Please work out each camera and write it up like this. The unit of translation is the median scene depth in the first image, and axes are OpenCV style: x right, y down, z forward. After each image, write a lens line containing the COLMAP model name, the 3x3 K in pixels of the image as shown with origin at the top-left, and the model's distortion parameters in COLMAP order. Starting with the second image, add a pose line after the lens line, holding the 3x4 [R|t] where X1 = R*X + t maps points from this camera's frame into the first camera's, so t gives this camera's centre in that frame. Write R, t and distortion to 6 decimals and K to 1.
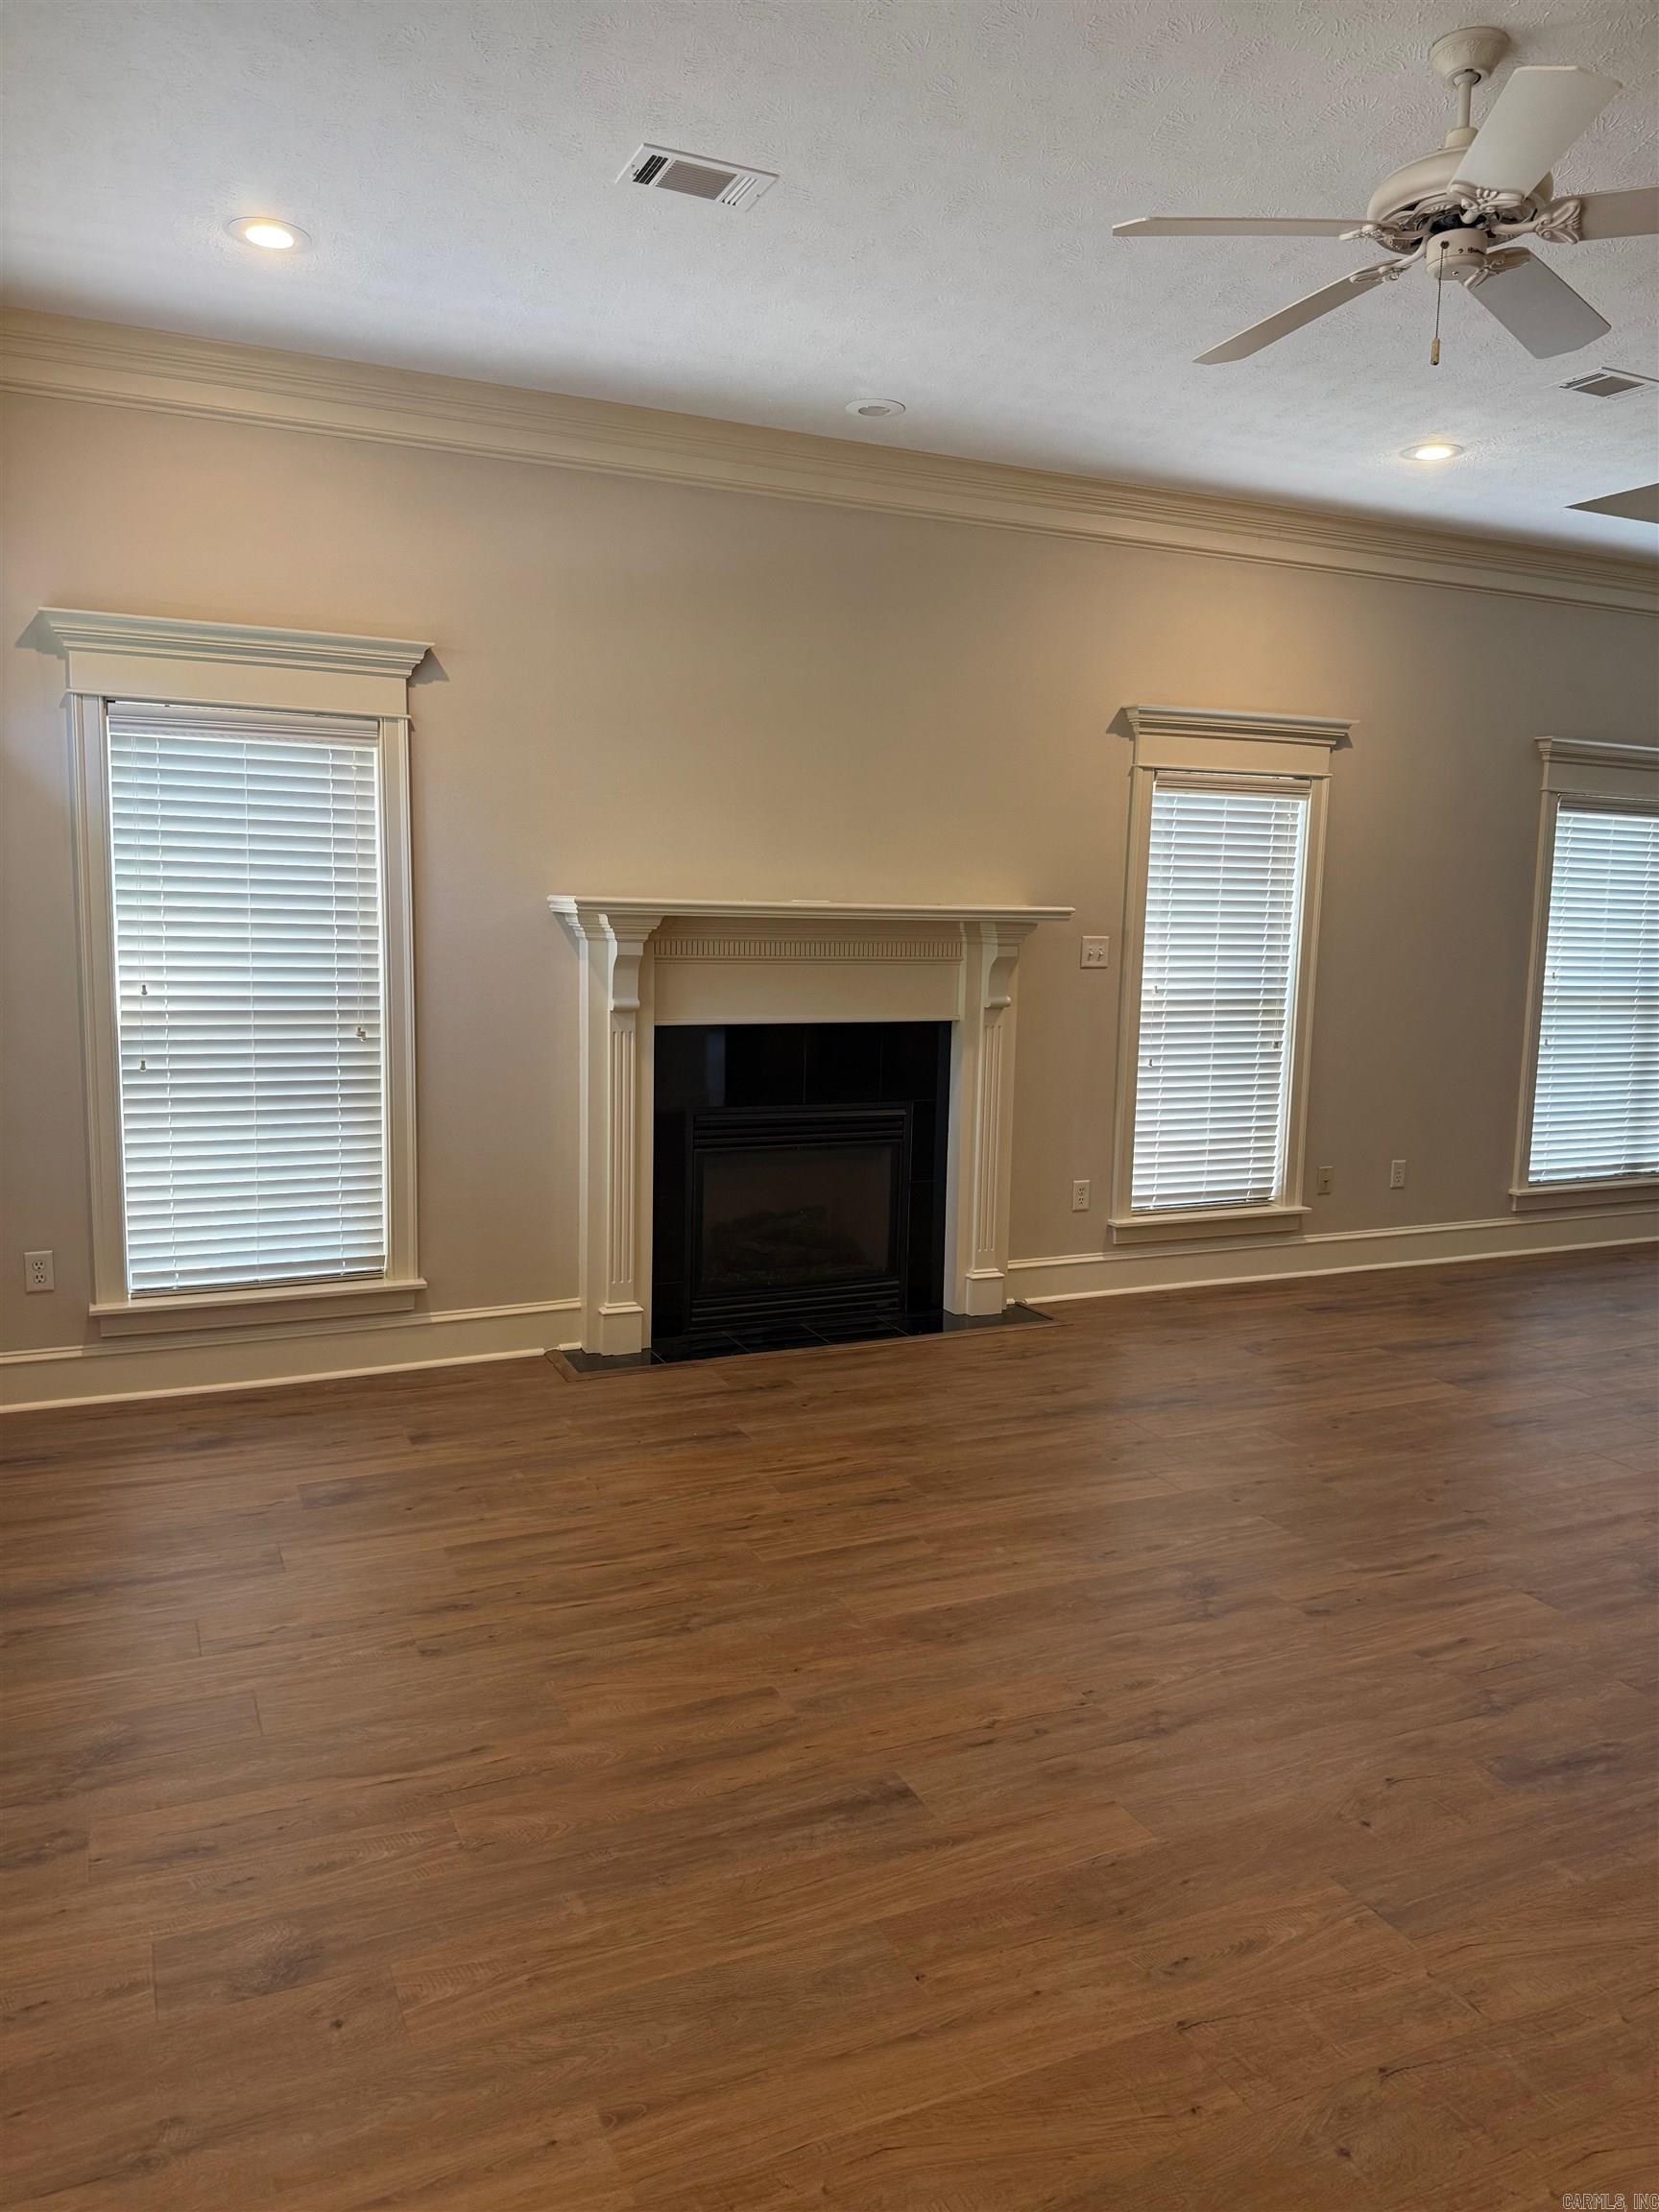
lens RADIAL K [[1538.1, 0, 825.8], [0, 1538.1, 1097.6], [0, 0, 1]] dist [0.051949, -0.070624]
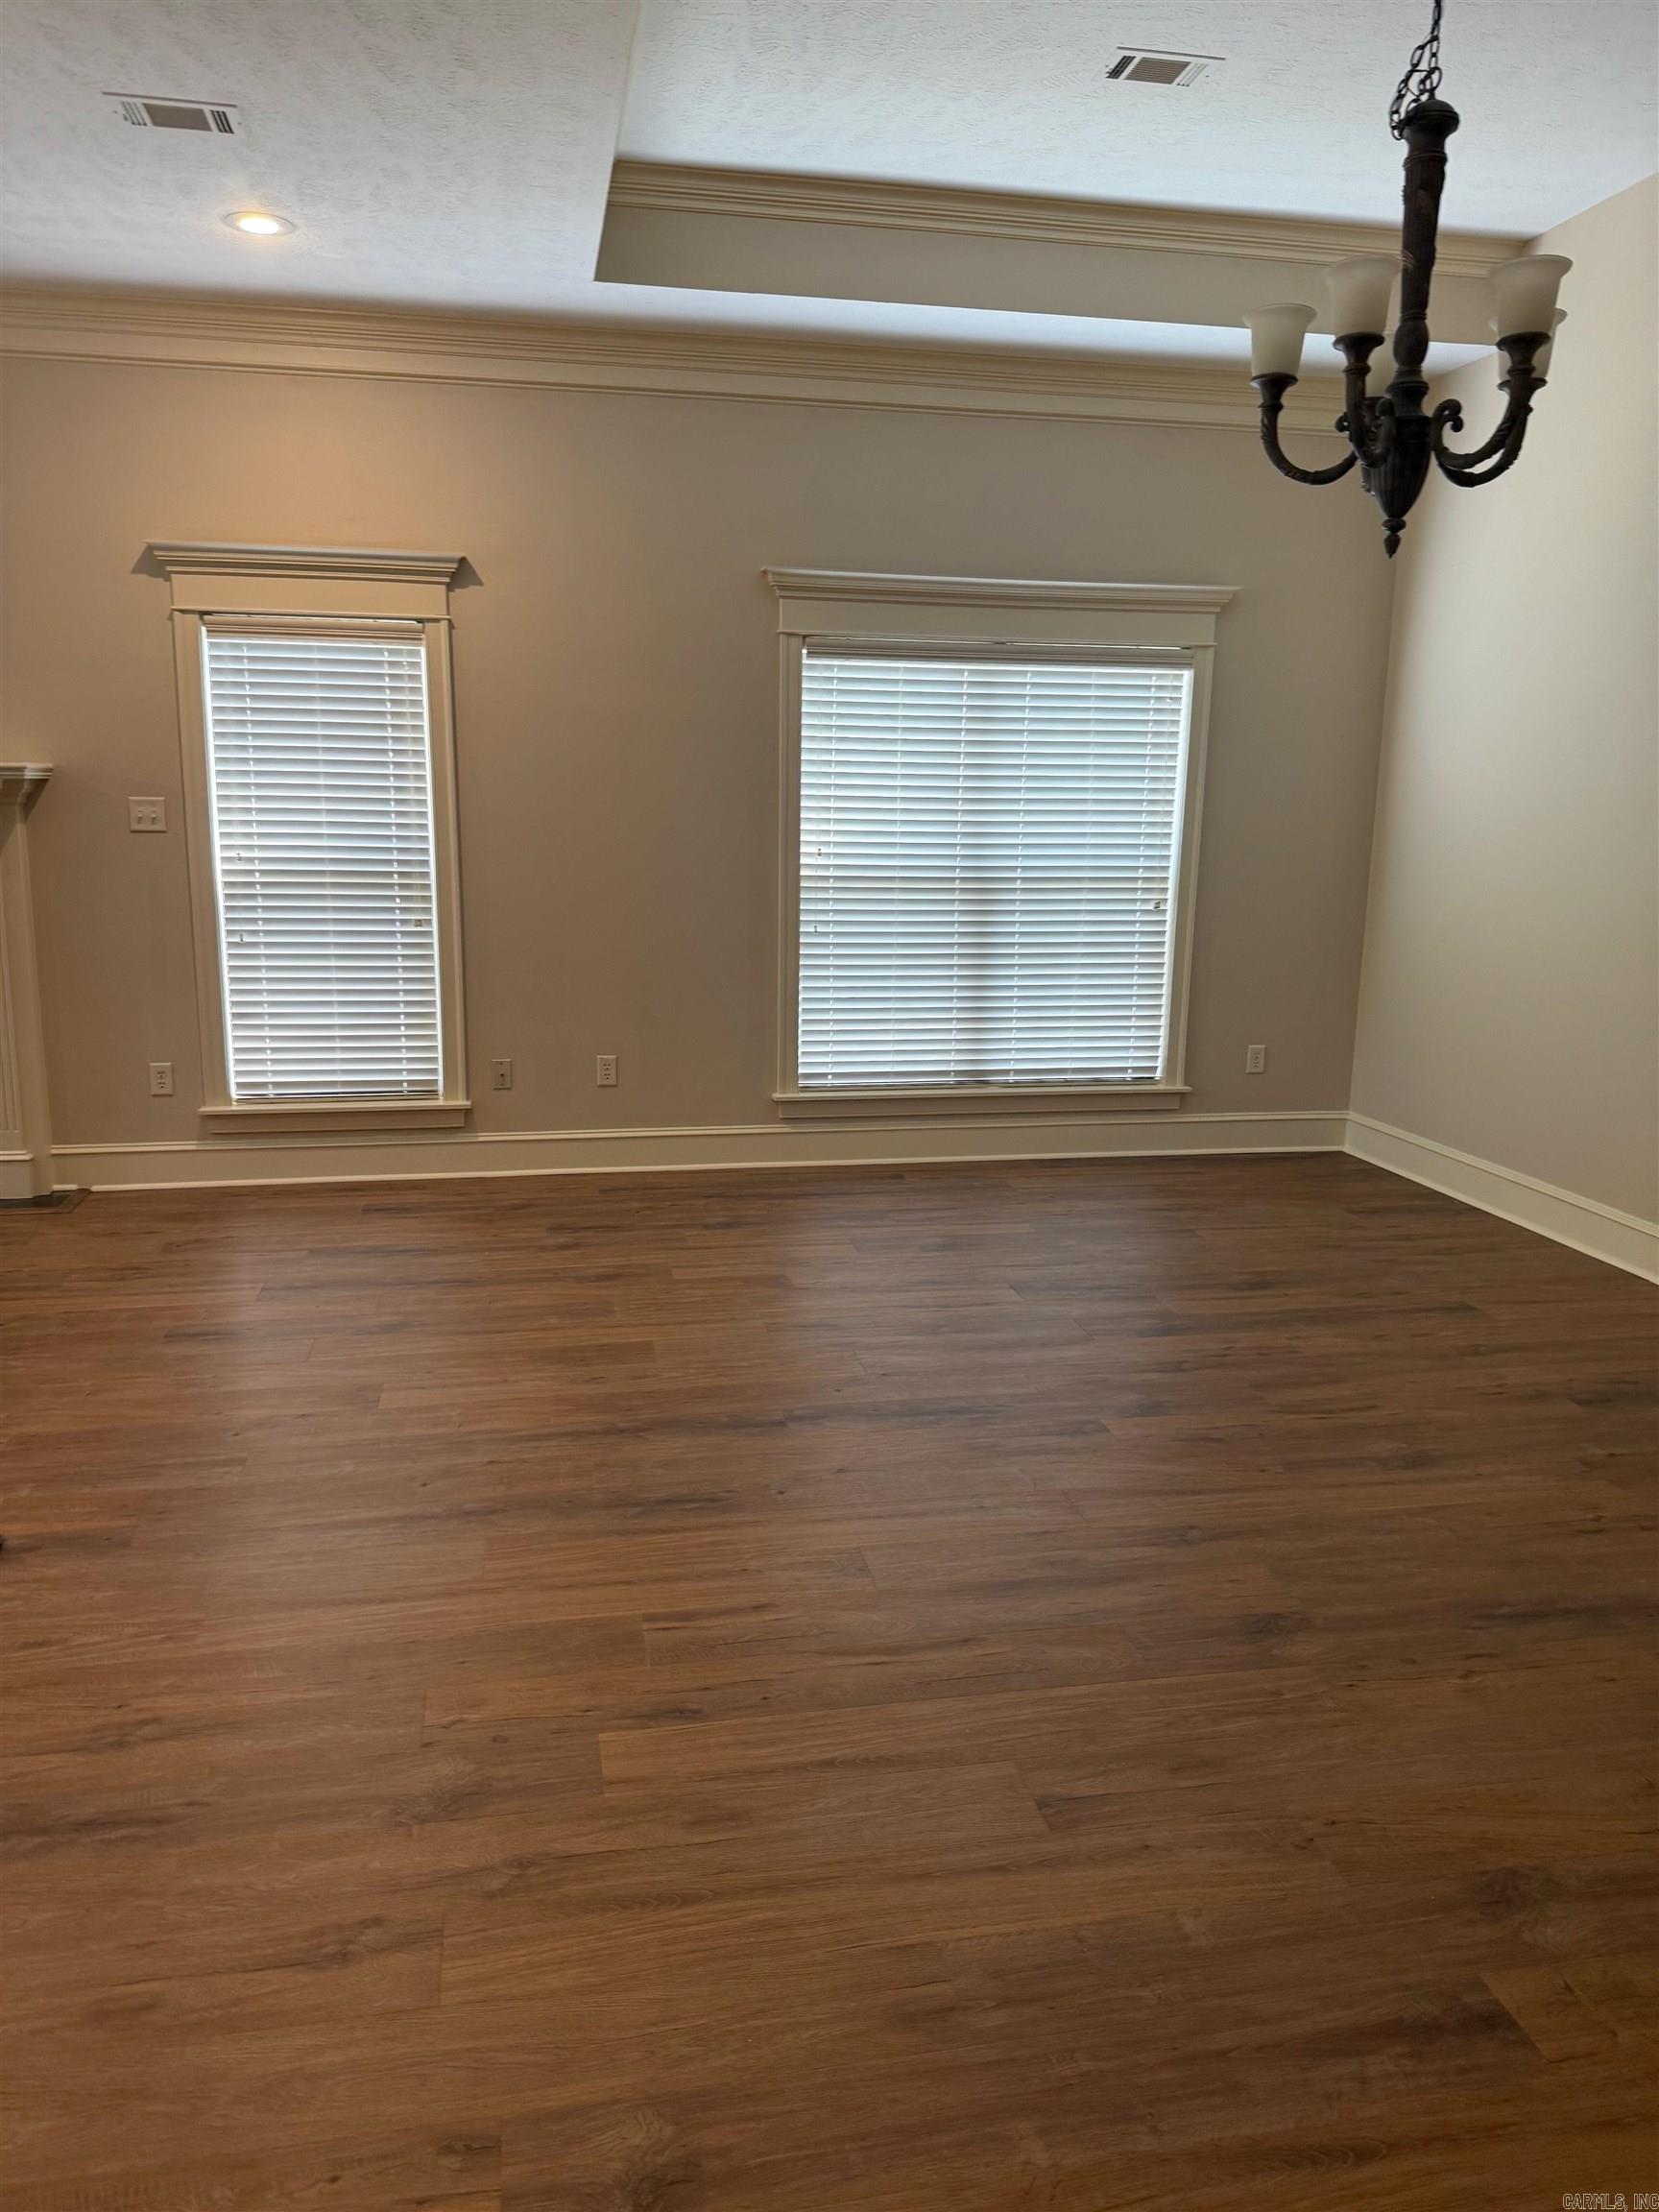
lens RADIAL K [[1538.1, 0, 814.4], [0, 1538.1, 1109.2], [0, 0, 1]] dist [0.051949, -0.070624]
pose [[0.973697, 0.037608, -0.224721, 1.009328], [-0.022340, 0.997290, 0.070103, 0.009373], [0.226748, -0.063239, 0.971898, 0.222012]]
